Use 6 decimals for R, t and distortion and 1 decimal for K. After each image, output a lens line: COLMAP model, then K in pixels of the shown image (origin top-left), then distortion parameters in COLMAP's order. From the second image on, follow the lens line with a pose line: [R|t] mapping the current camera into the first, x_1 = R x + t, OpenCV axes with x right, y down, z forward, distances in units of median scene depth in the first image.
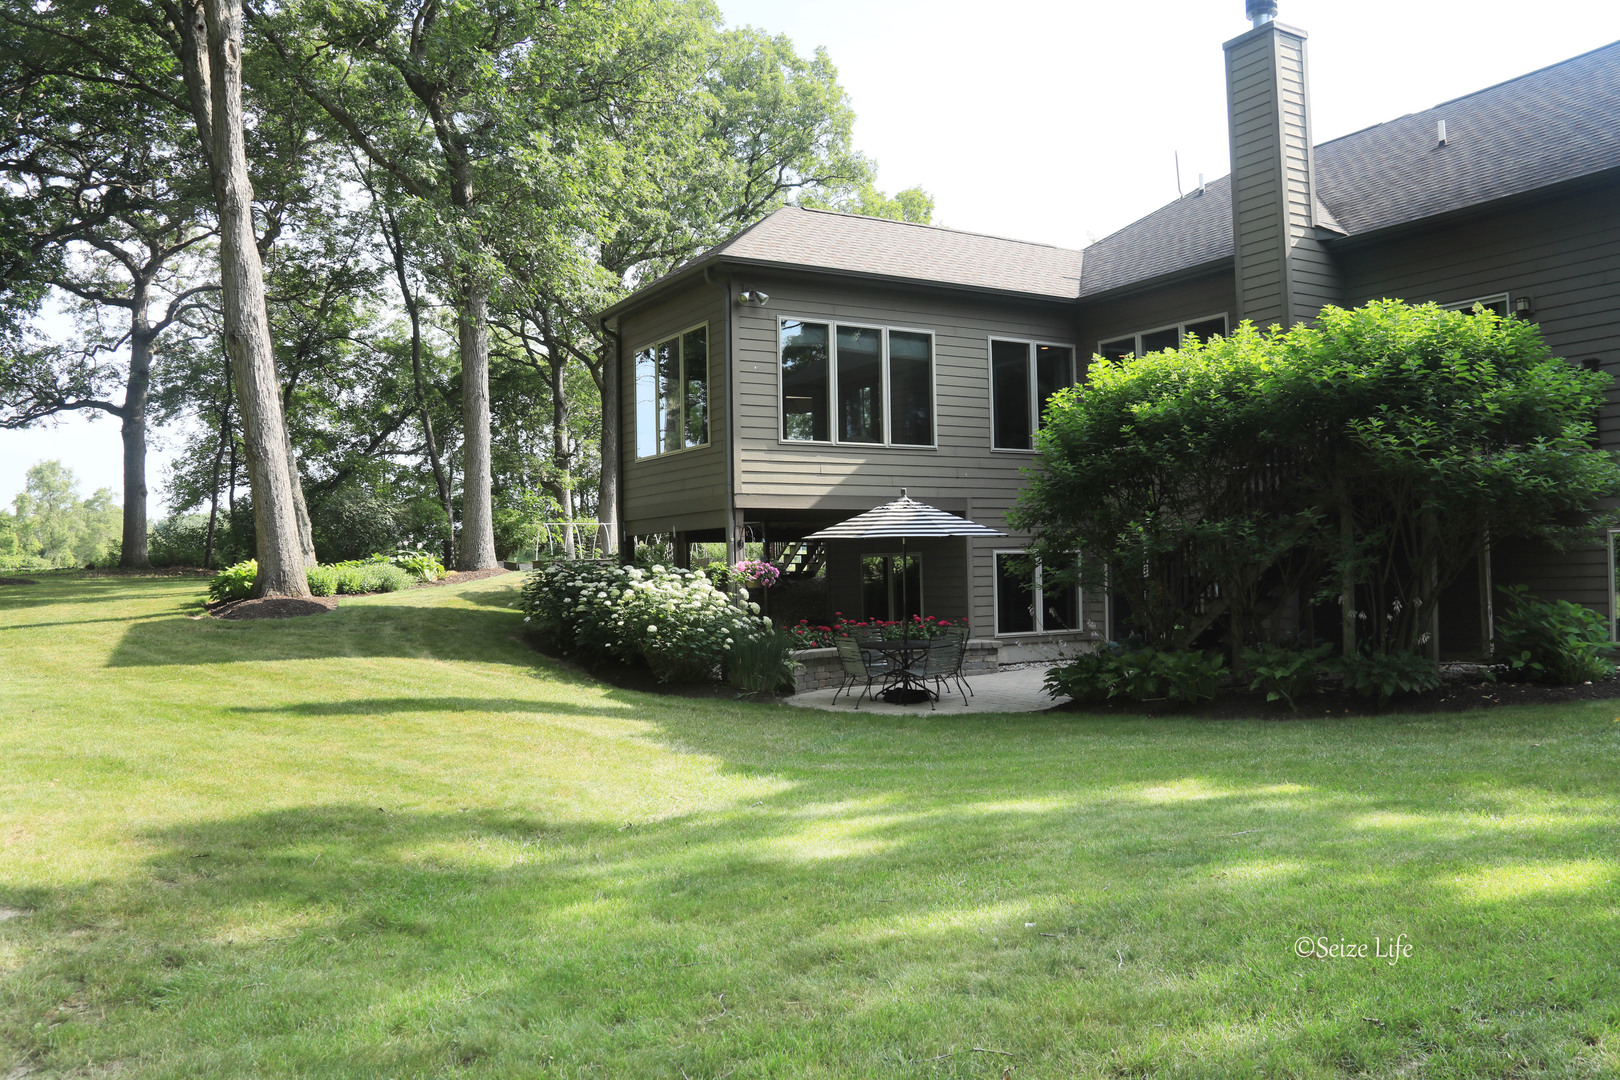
lens RADIAL K [[1306.7, 0, 810.0], [0, 1306.7, 540.0], [0, 0, 1]] dist [-0.120525, 0.117319]
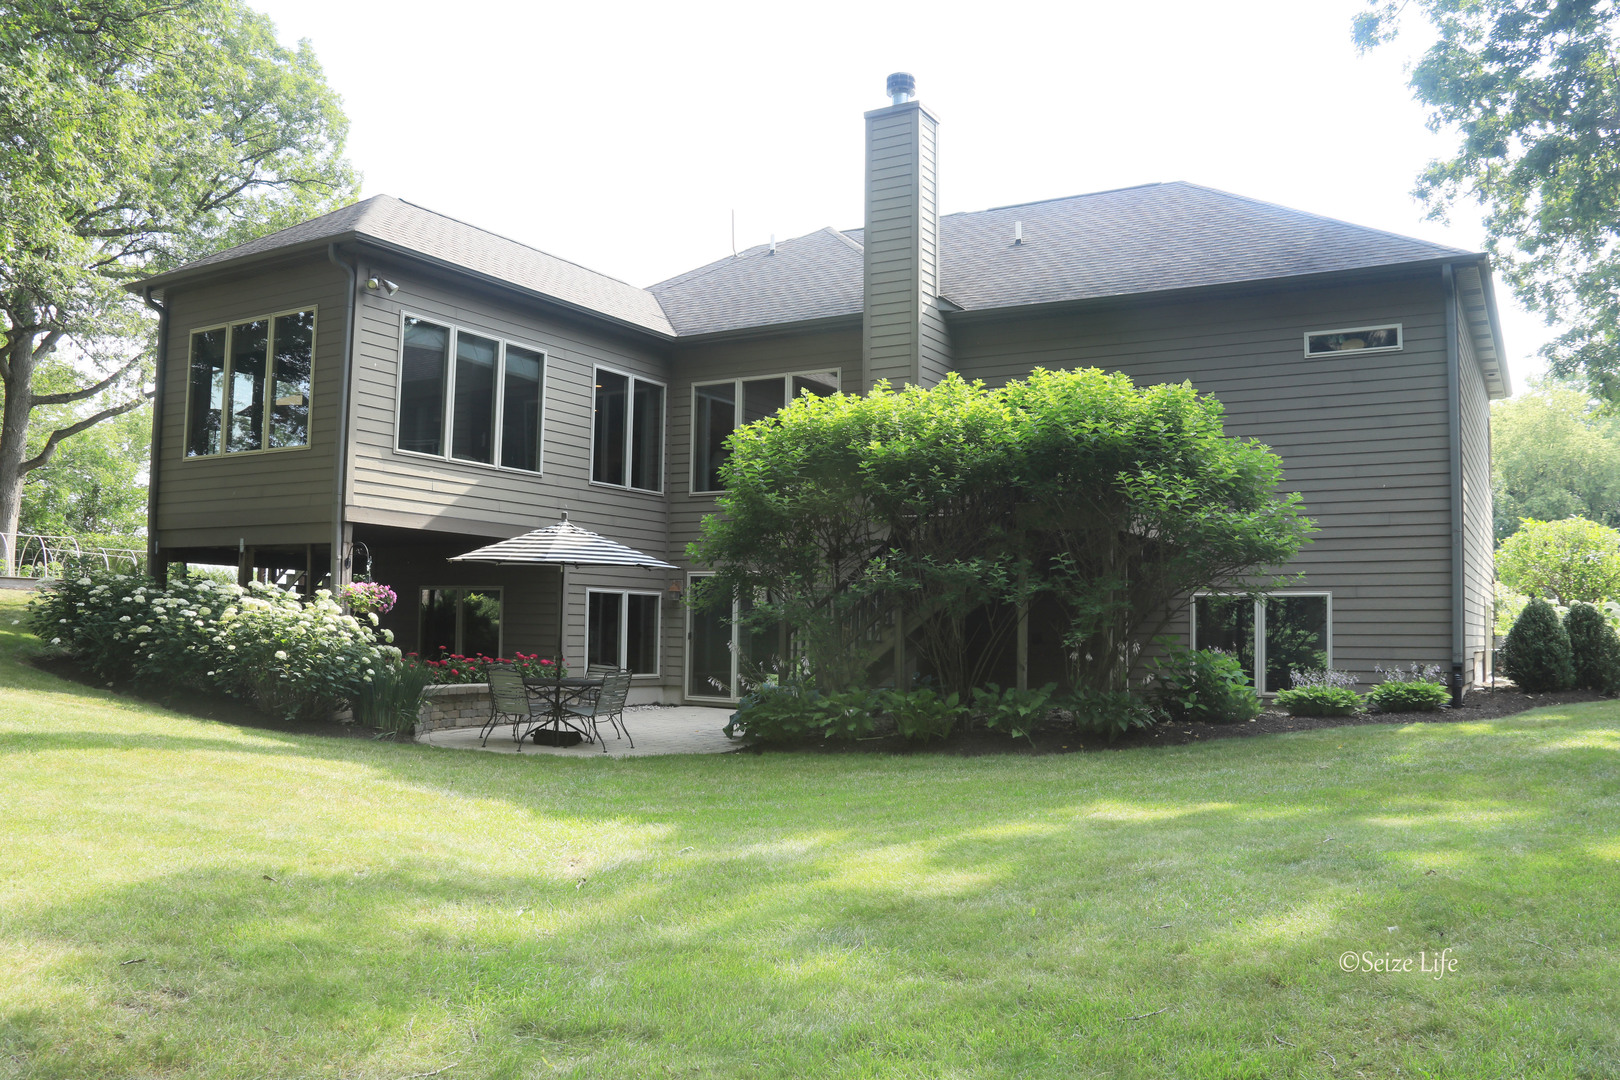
lens RADIAL K [[1310.9, 0, 810.0], [0, 1310.9, 540.0], [0, 0, 1]] dist [-0.137152, 0.118134]
pose [[0.881990, 0.068482, 0.466265, -0.185097], [-0.047588, 0.997270, -0.056454, 0.021876], [-0.468858, 0.027604, 0.882842, 0.096449]]
